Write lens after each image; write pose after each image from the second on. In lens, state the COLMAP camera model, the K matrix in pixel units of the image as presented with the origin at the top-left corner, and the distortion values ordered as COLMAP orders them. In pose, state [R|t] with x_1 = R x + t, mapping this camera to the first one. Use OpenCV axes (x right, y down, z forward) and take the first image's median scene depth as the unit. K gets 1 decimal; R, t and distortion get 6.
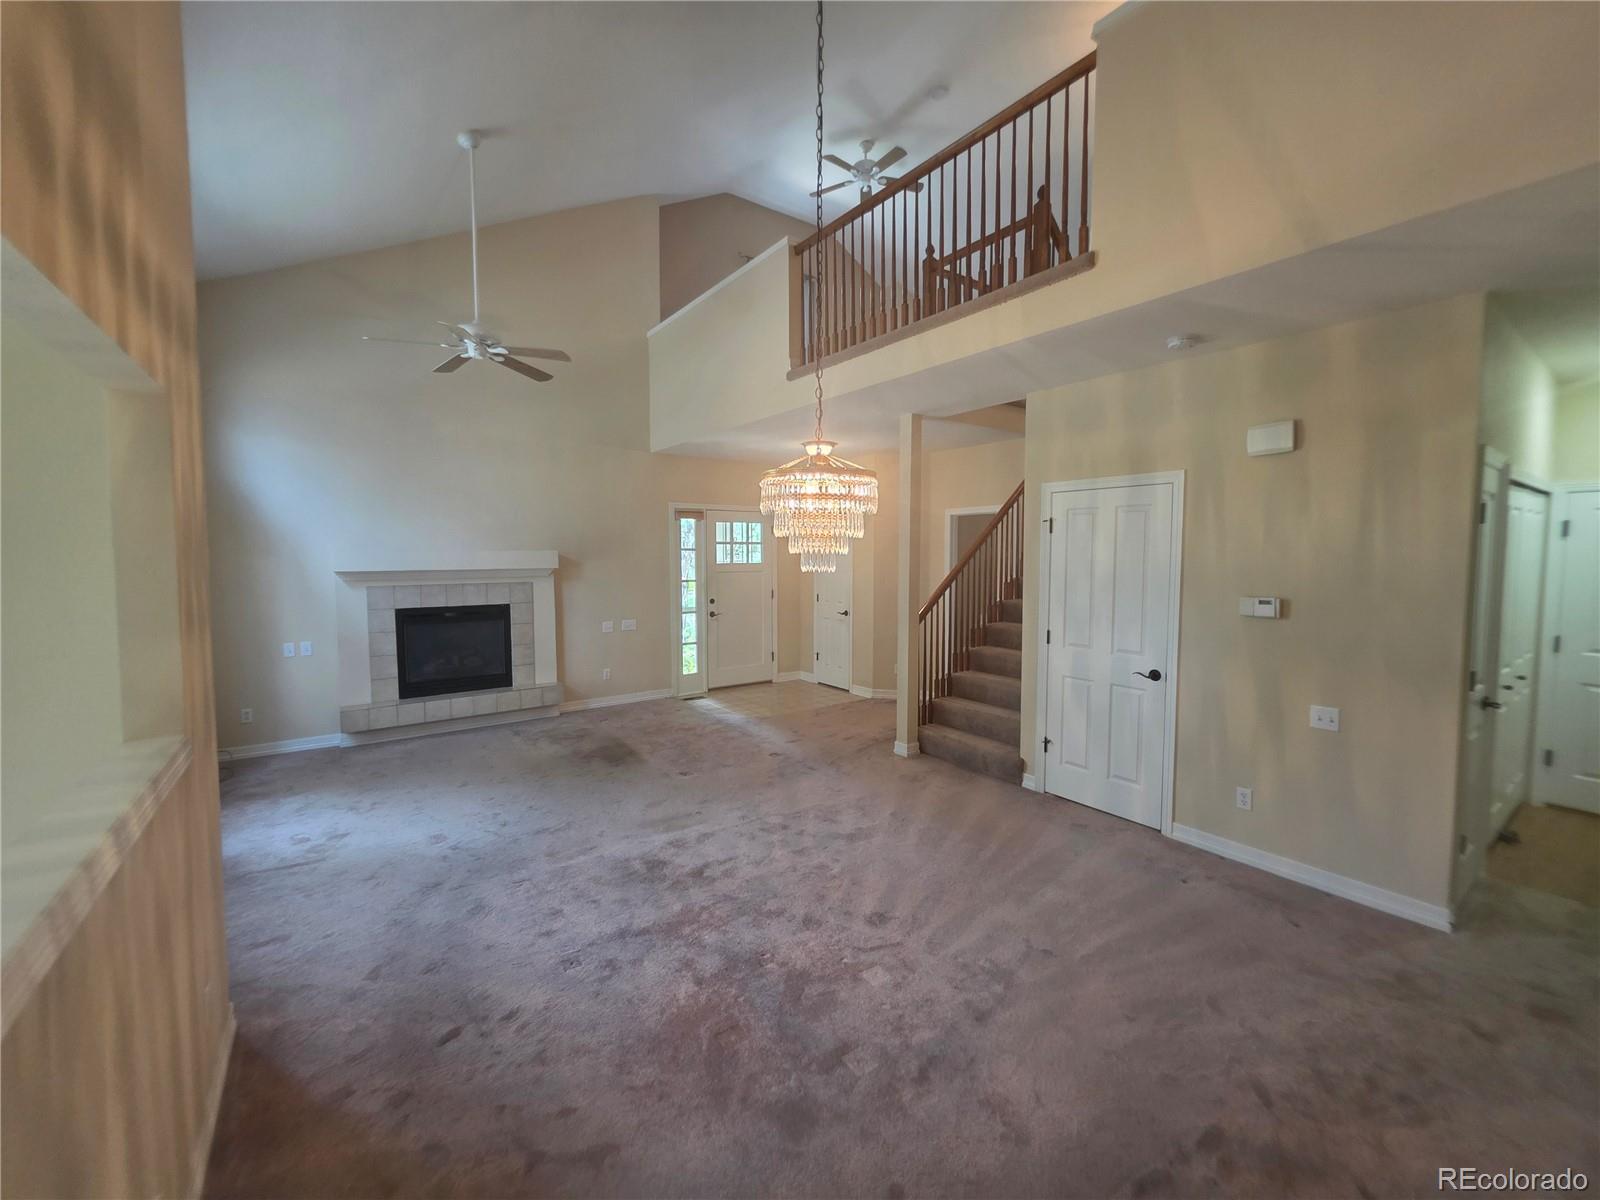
lens RADIAL K [[644.6, 0, 798.2], [0, 644.6, 592.2], [0, 0, 1]] dist [-0.000667, -0.000287]
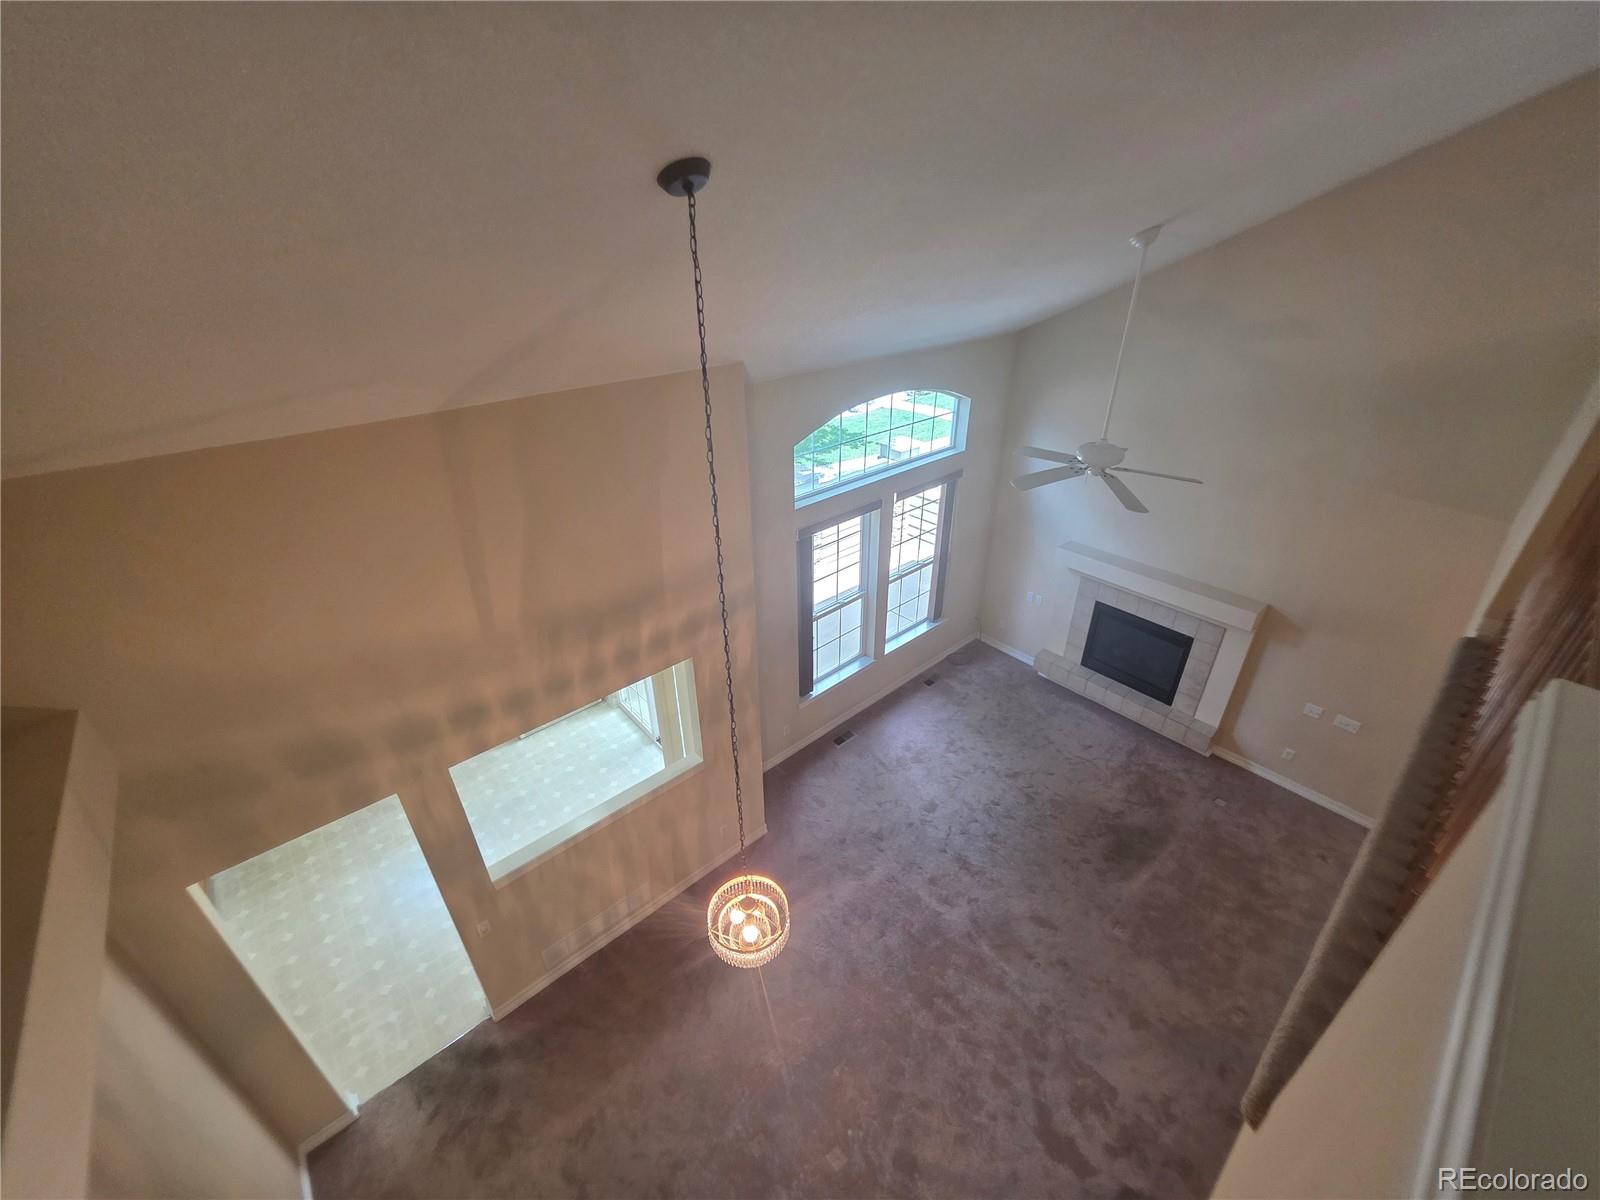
lens RADIAL K [[644.6, 0, 796.4], [0, 644.6, 589.9], [0, 0, 1]] dist [-0.000667, -0.000287]
pose [[0.089392, 0.483001, -0.871045, 0.500524], [-0.046052, 0.875615, 0.480809, -0.794986], [0.994931, -0.002867, 0.100516, 0.518837]]
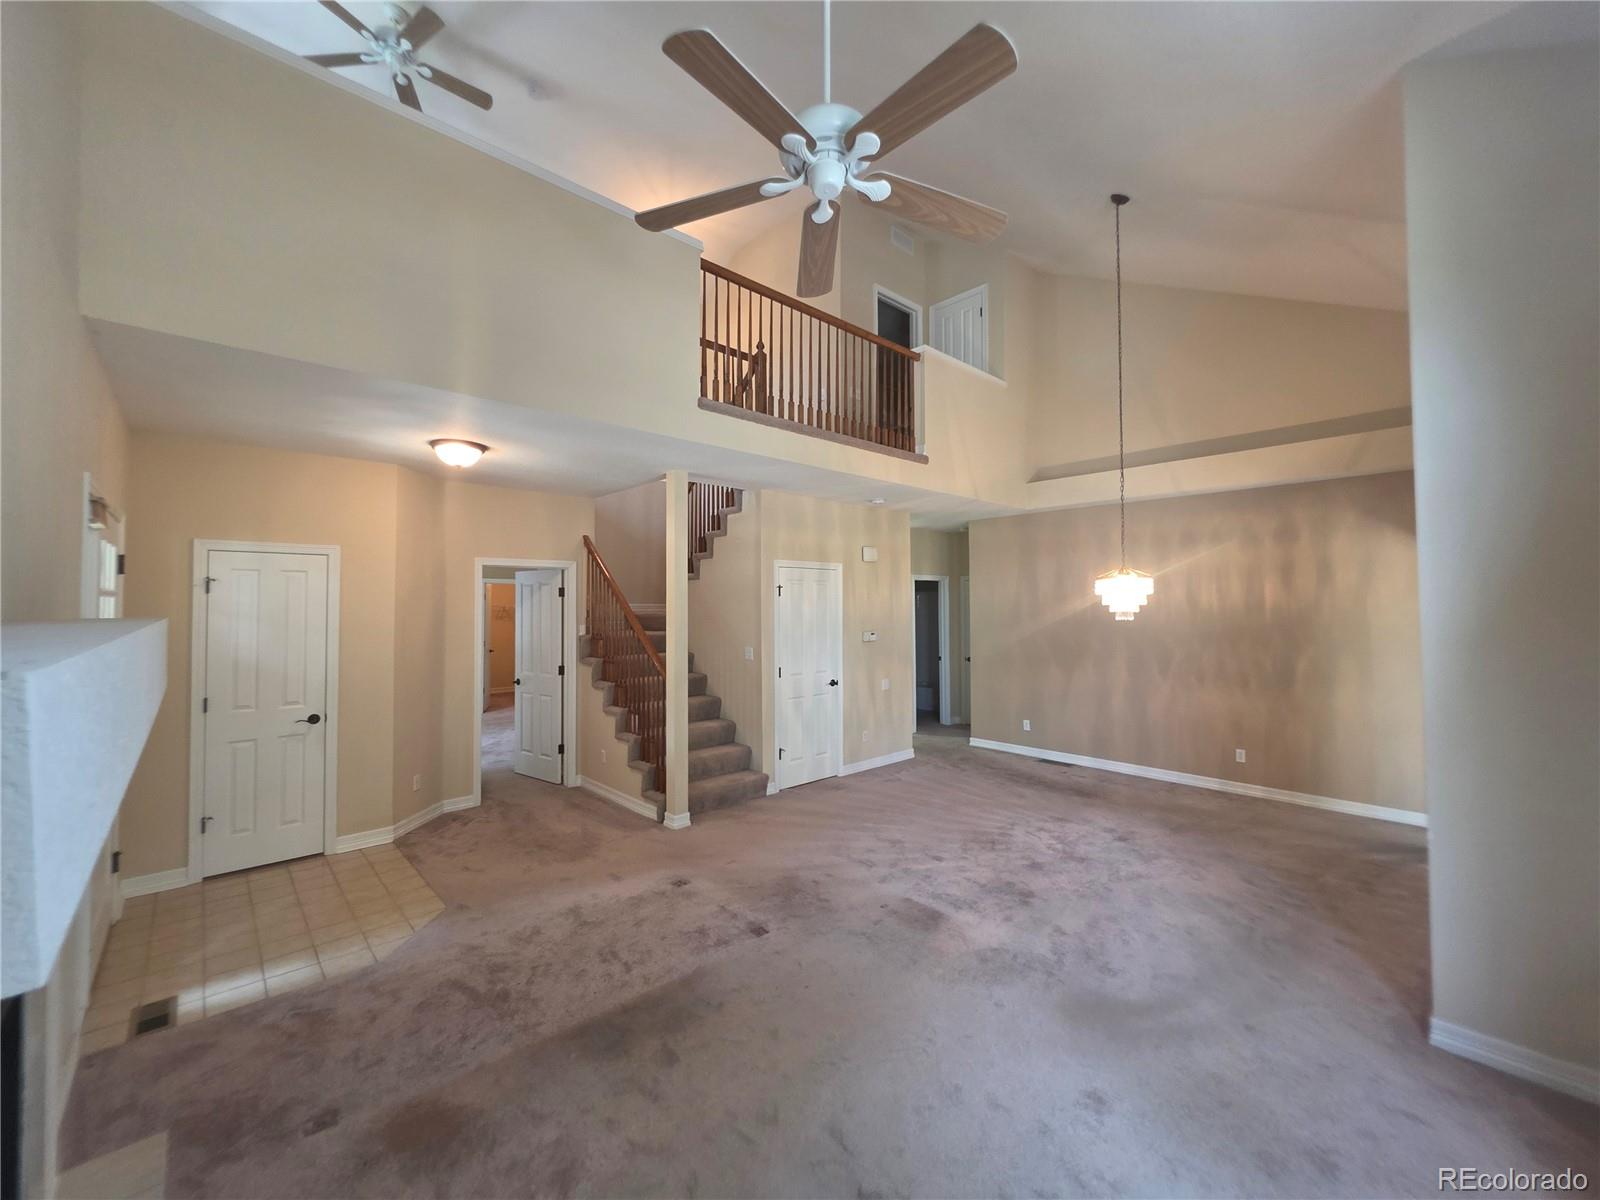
lens RADIAL K [[644.6, 0, 796.6], [0, 644.6, 585.8], [0, 0, 1]] dist [-0.000667, -0.000287]
pose [[-0.118599, 0.028290, 0.992539, -1.122986], [0.062174, 0.997844, -0.021012, -0.095437], [-0.990994, 0.059218, -0.120103, 1.301051]]
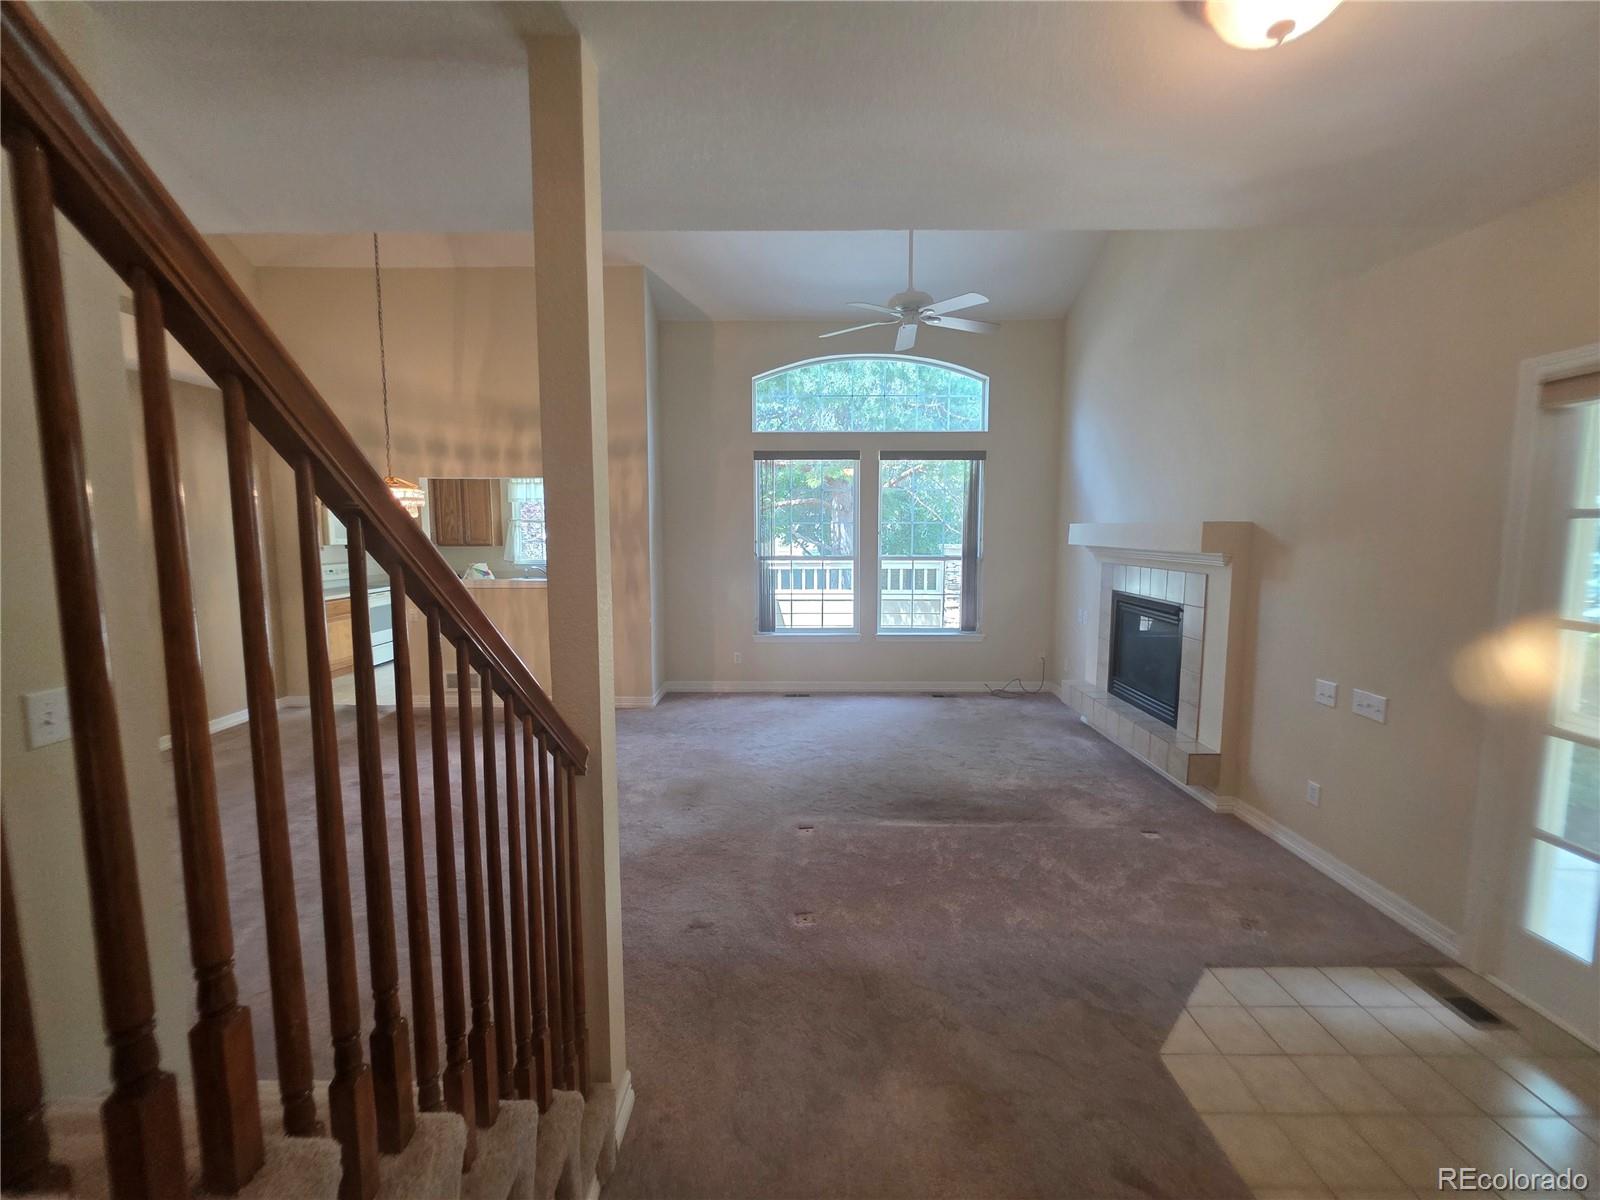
lens RADIAL K [[644.6, 0, 799.5], [0, 644.6, 590.3], [0, 0, 1]] dist [-0.000667, -0.000287]
pose [[-0.591106, 0.079071, -0.802709, 0.503823], [-0.049878, 0.989696, 0.134220, -0.105884], [0.805050, 0.119376, -0.581072, 1.762930]]
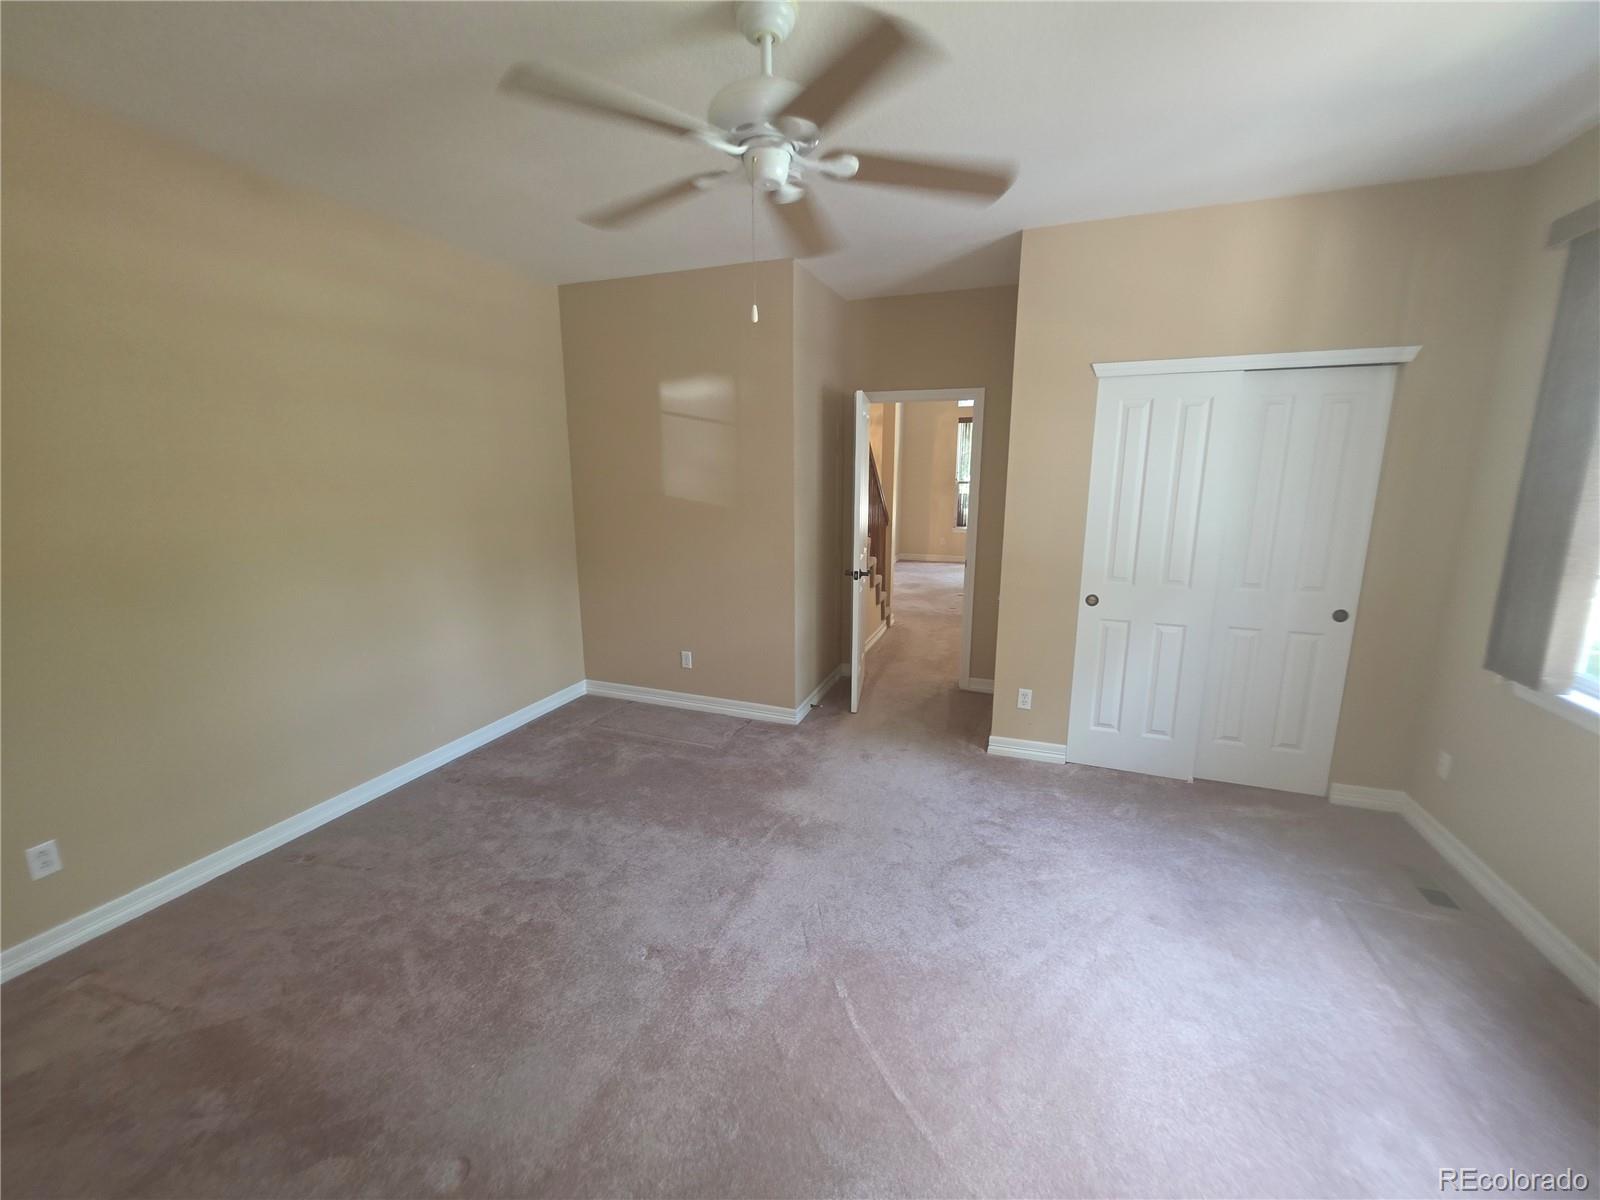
lens RADIAL K [[644.6, 0, 798.7], [0, 644.6, 597.4], [0, 0, 1]] dist [-0.000667, -0.000287]
pose [[-0.828693, 0.114491, -0.547868, 1.407614], [-0.033032, 0.967144, 0.252073, -0.161481], [0.558727, 0.226989, -0.797684, 2.680180]]
